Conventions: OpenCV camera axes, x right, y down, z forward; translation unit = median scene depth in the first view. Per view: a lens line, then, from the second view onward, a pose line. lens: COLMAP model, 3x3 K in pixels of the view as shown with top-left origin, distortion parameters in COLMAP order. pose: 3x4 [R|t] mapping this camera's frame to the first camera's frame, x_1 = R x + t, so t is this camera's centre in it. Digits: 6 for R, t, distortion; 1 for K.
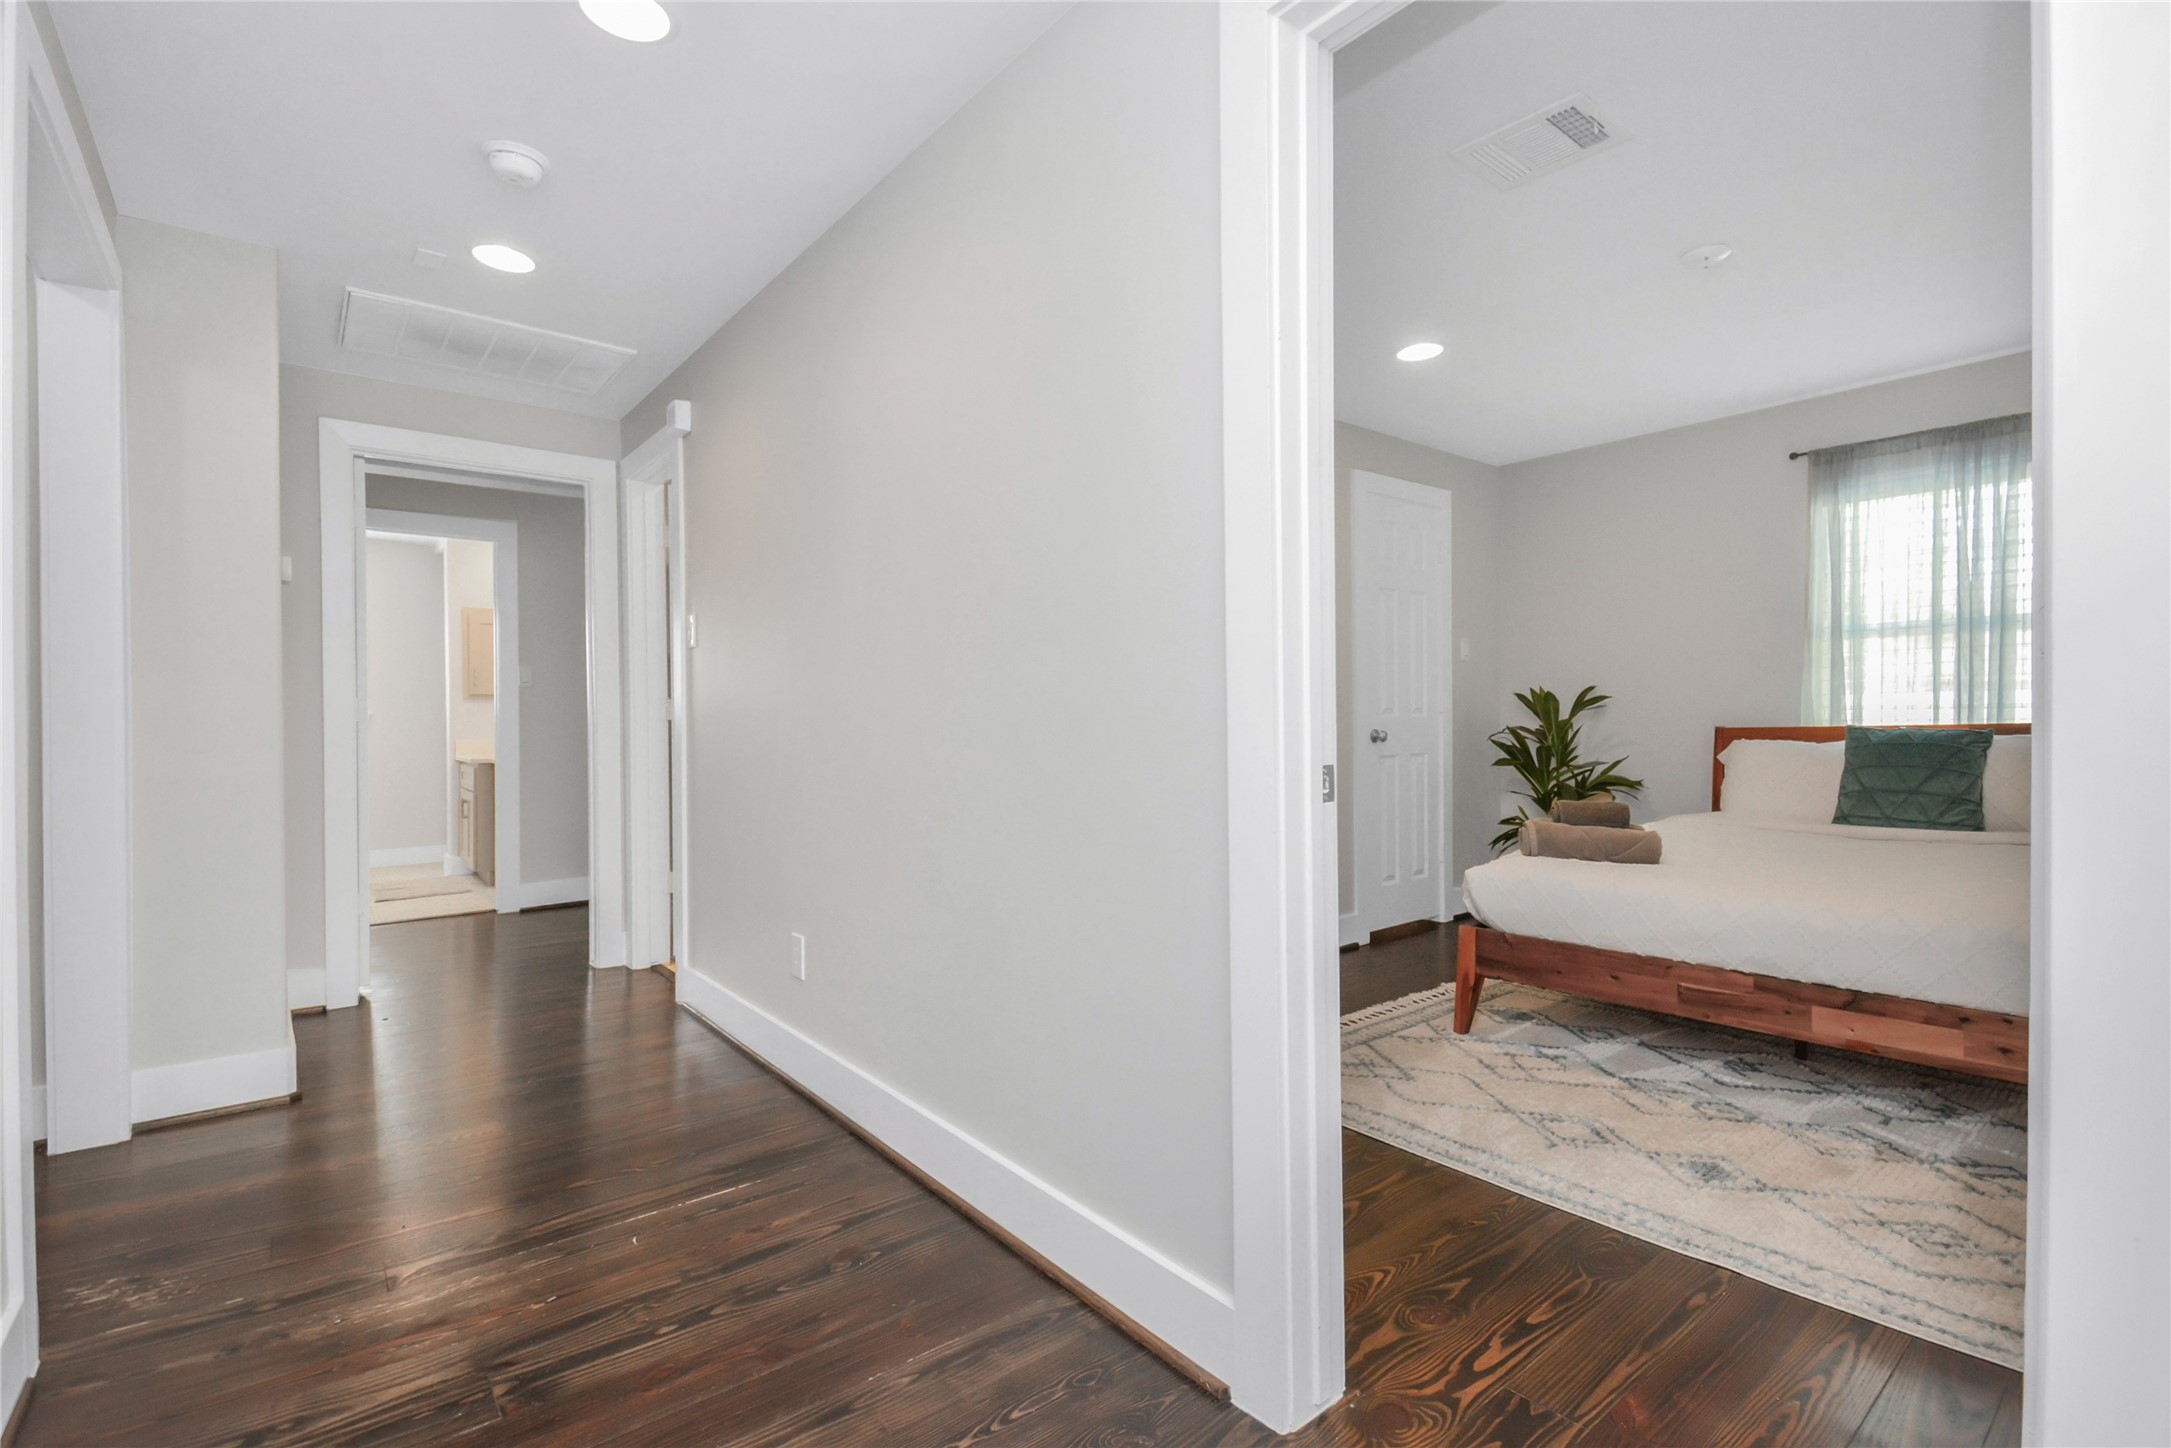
lens RADIAL K [[973.1, 0, 1091.5], [0, 973.1, 728.6], [0, 0, 1]] dist [0.002653, -0.015074]
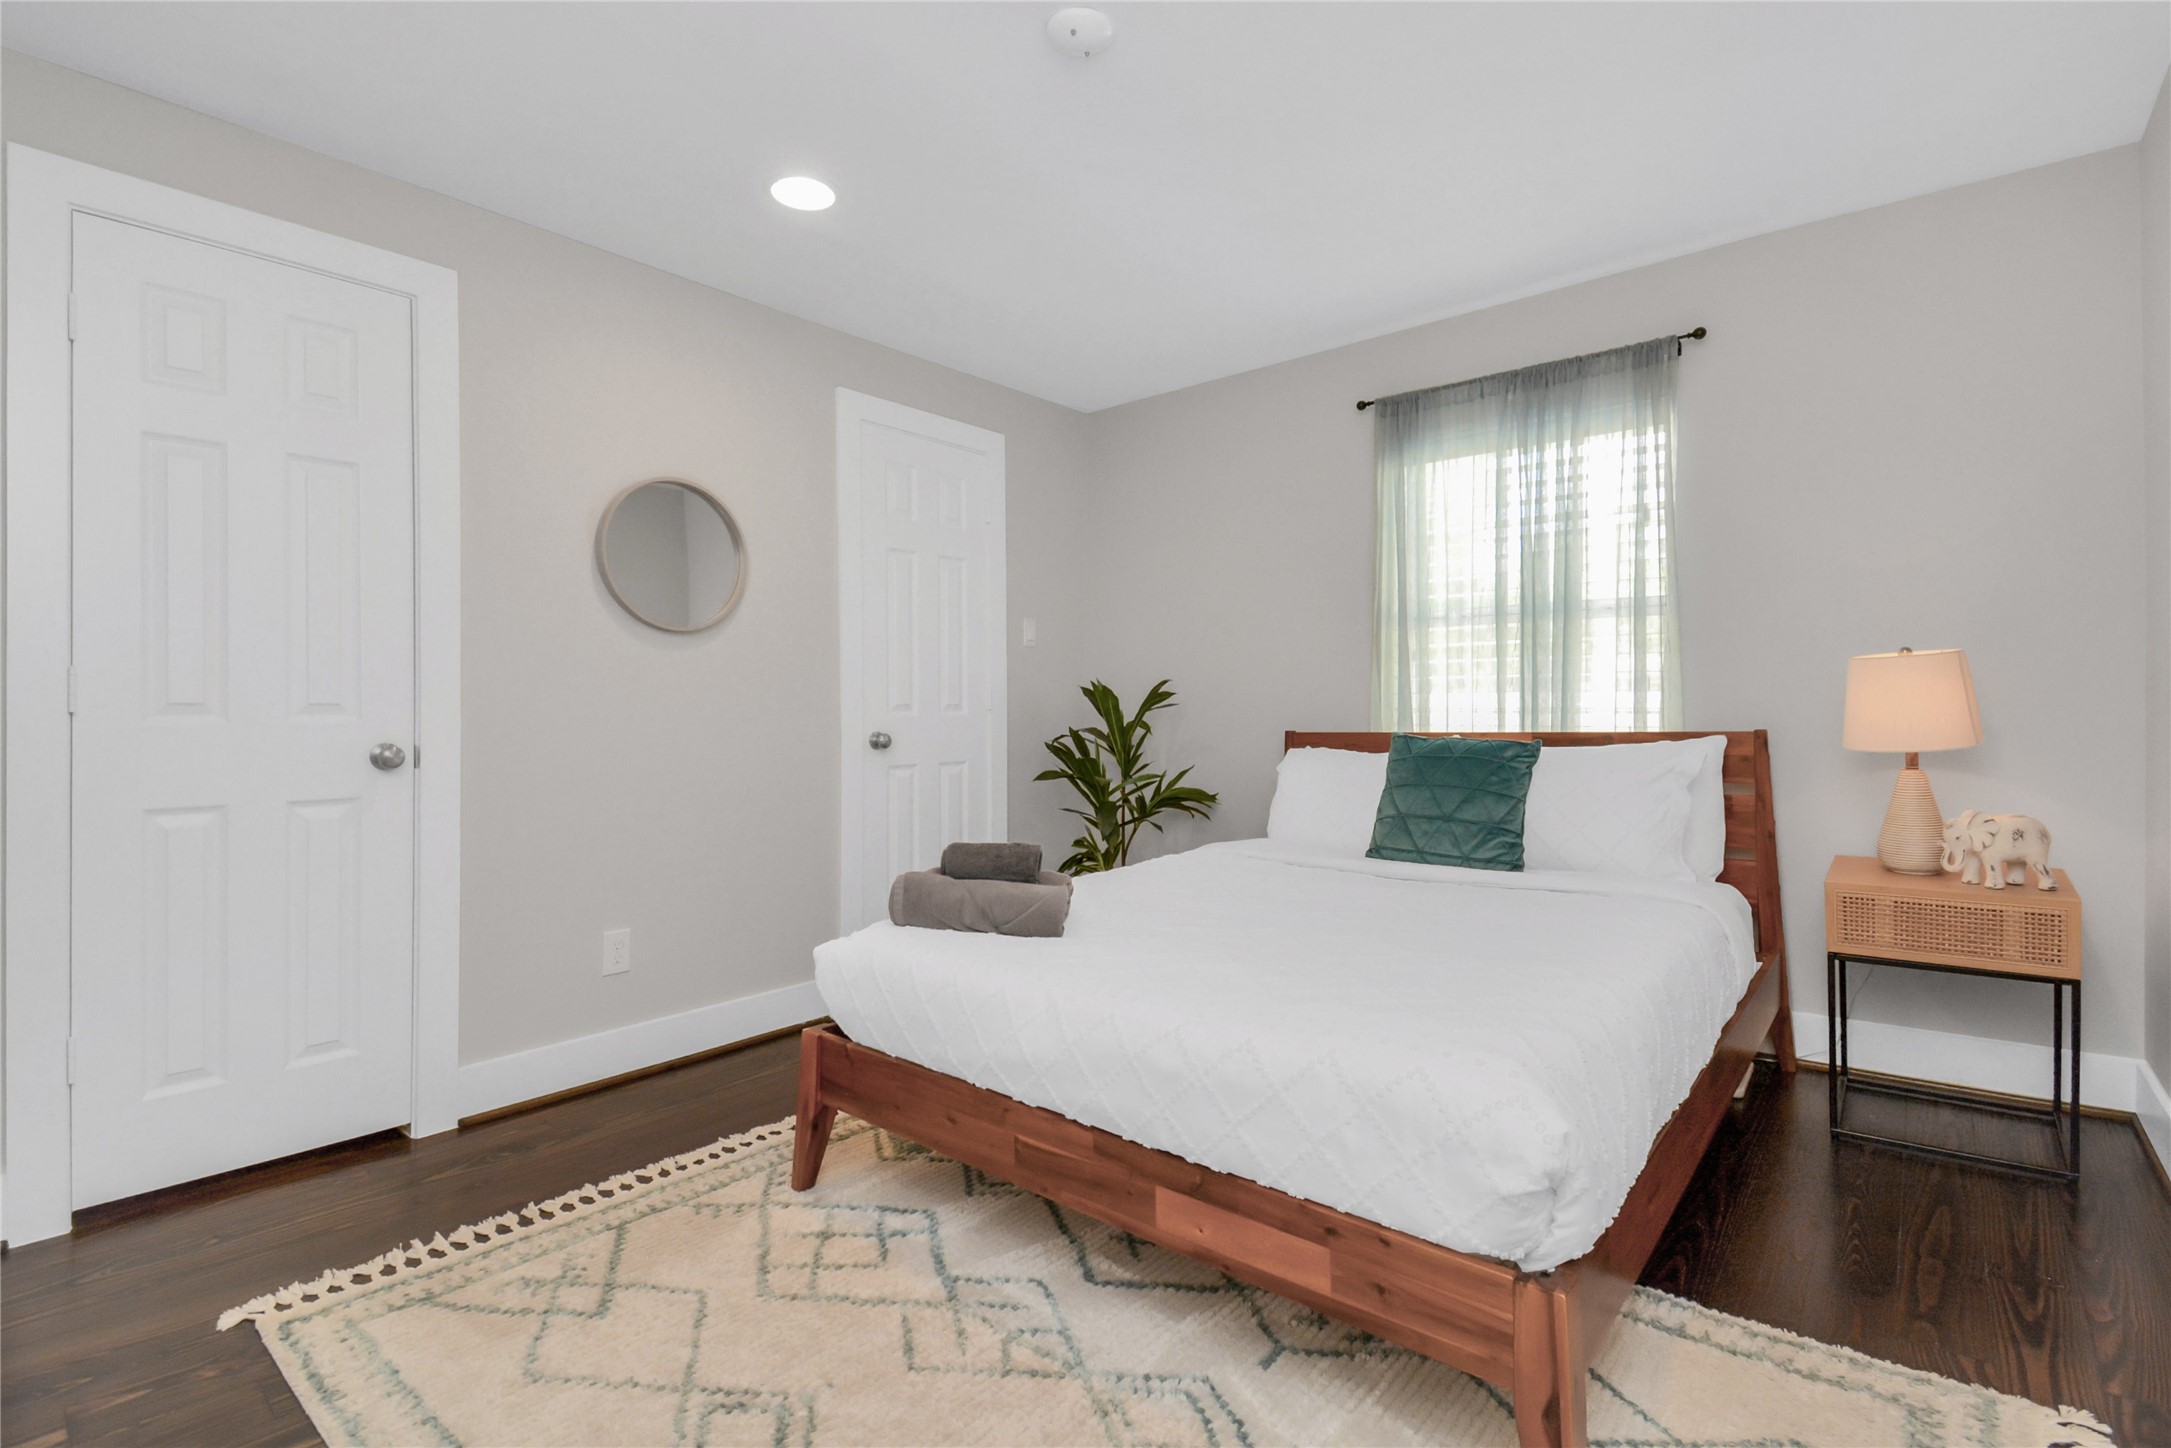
lens RADIAL K [[1020.0, 0, 1049.3], [0, 1020.0, 715.2], [0, 0, 1]] dist [0.006061, -0.019552]
pose [[0.982077, 0.007522, 0.188330, 0.346459], [-0.007136, 0.999971, -0.002729, -0.014366], [-0.188345, 0.001336, 0.982102, 0.222654]]
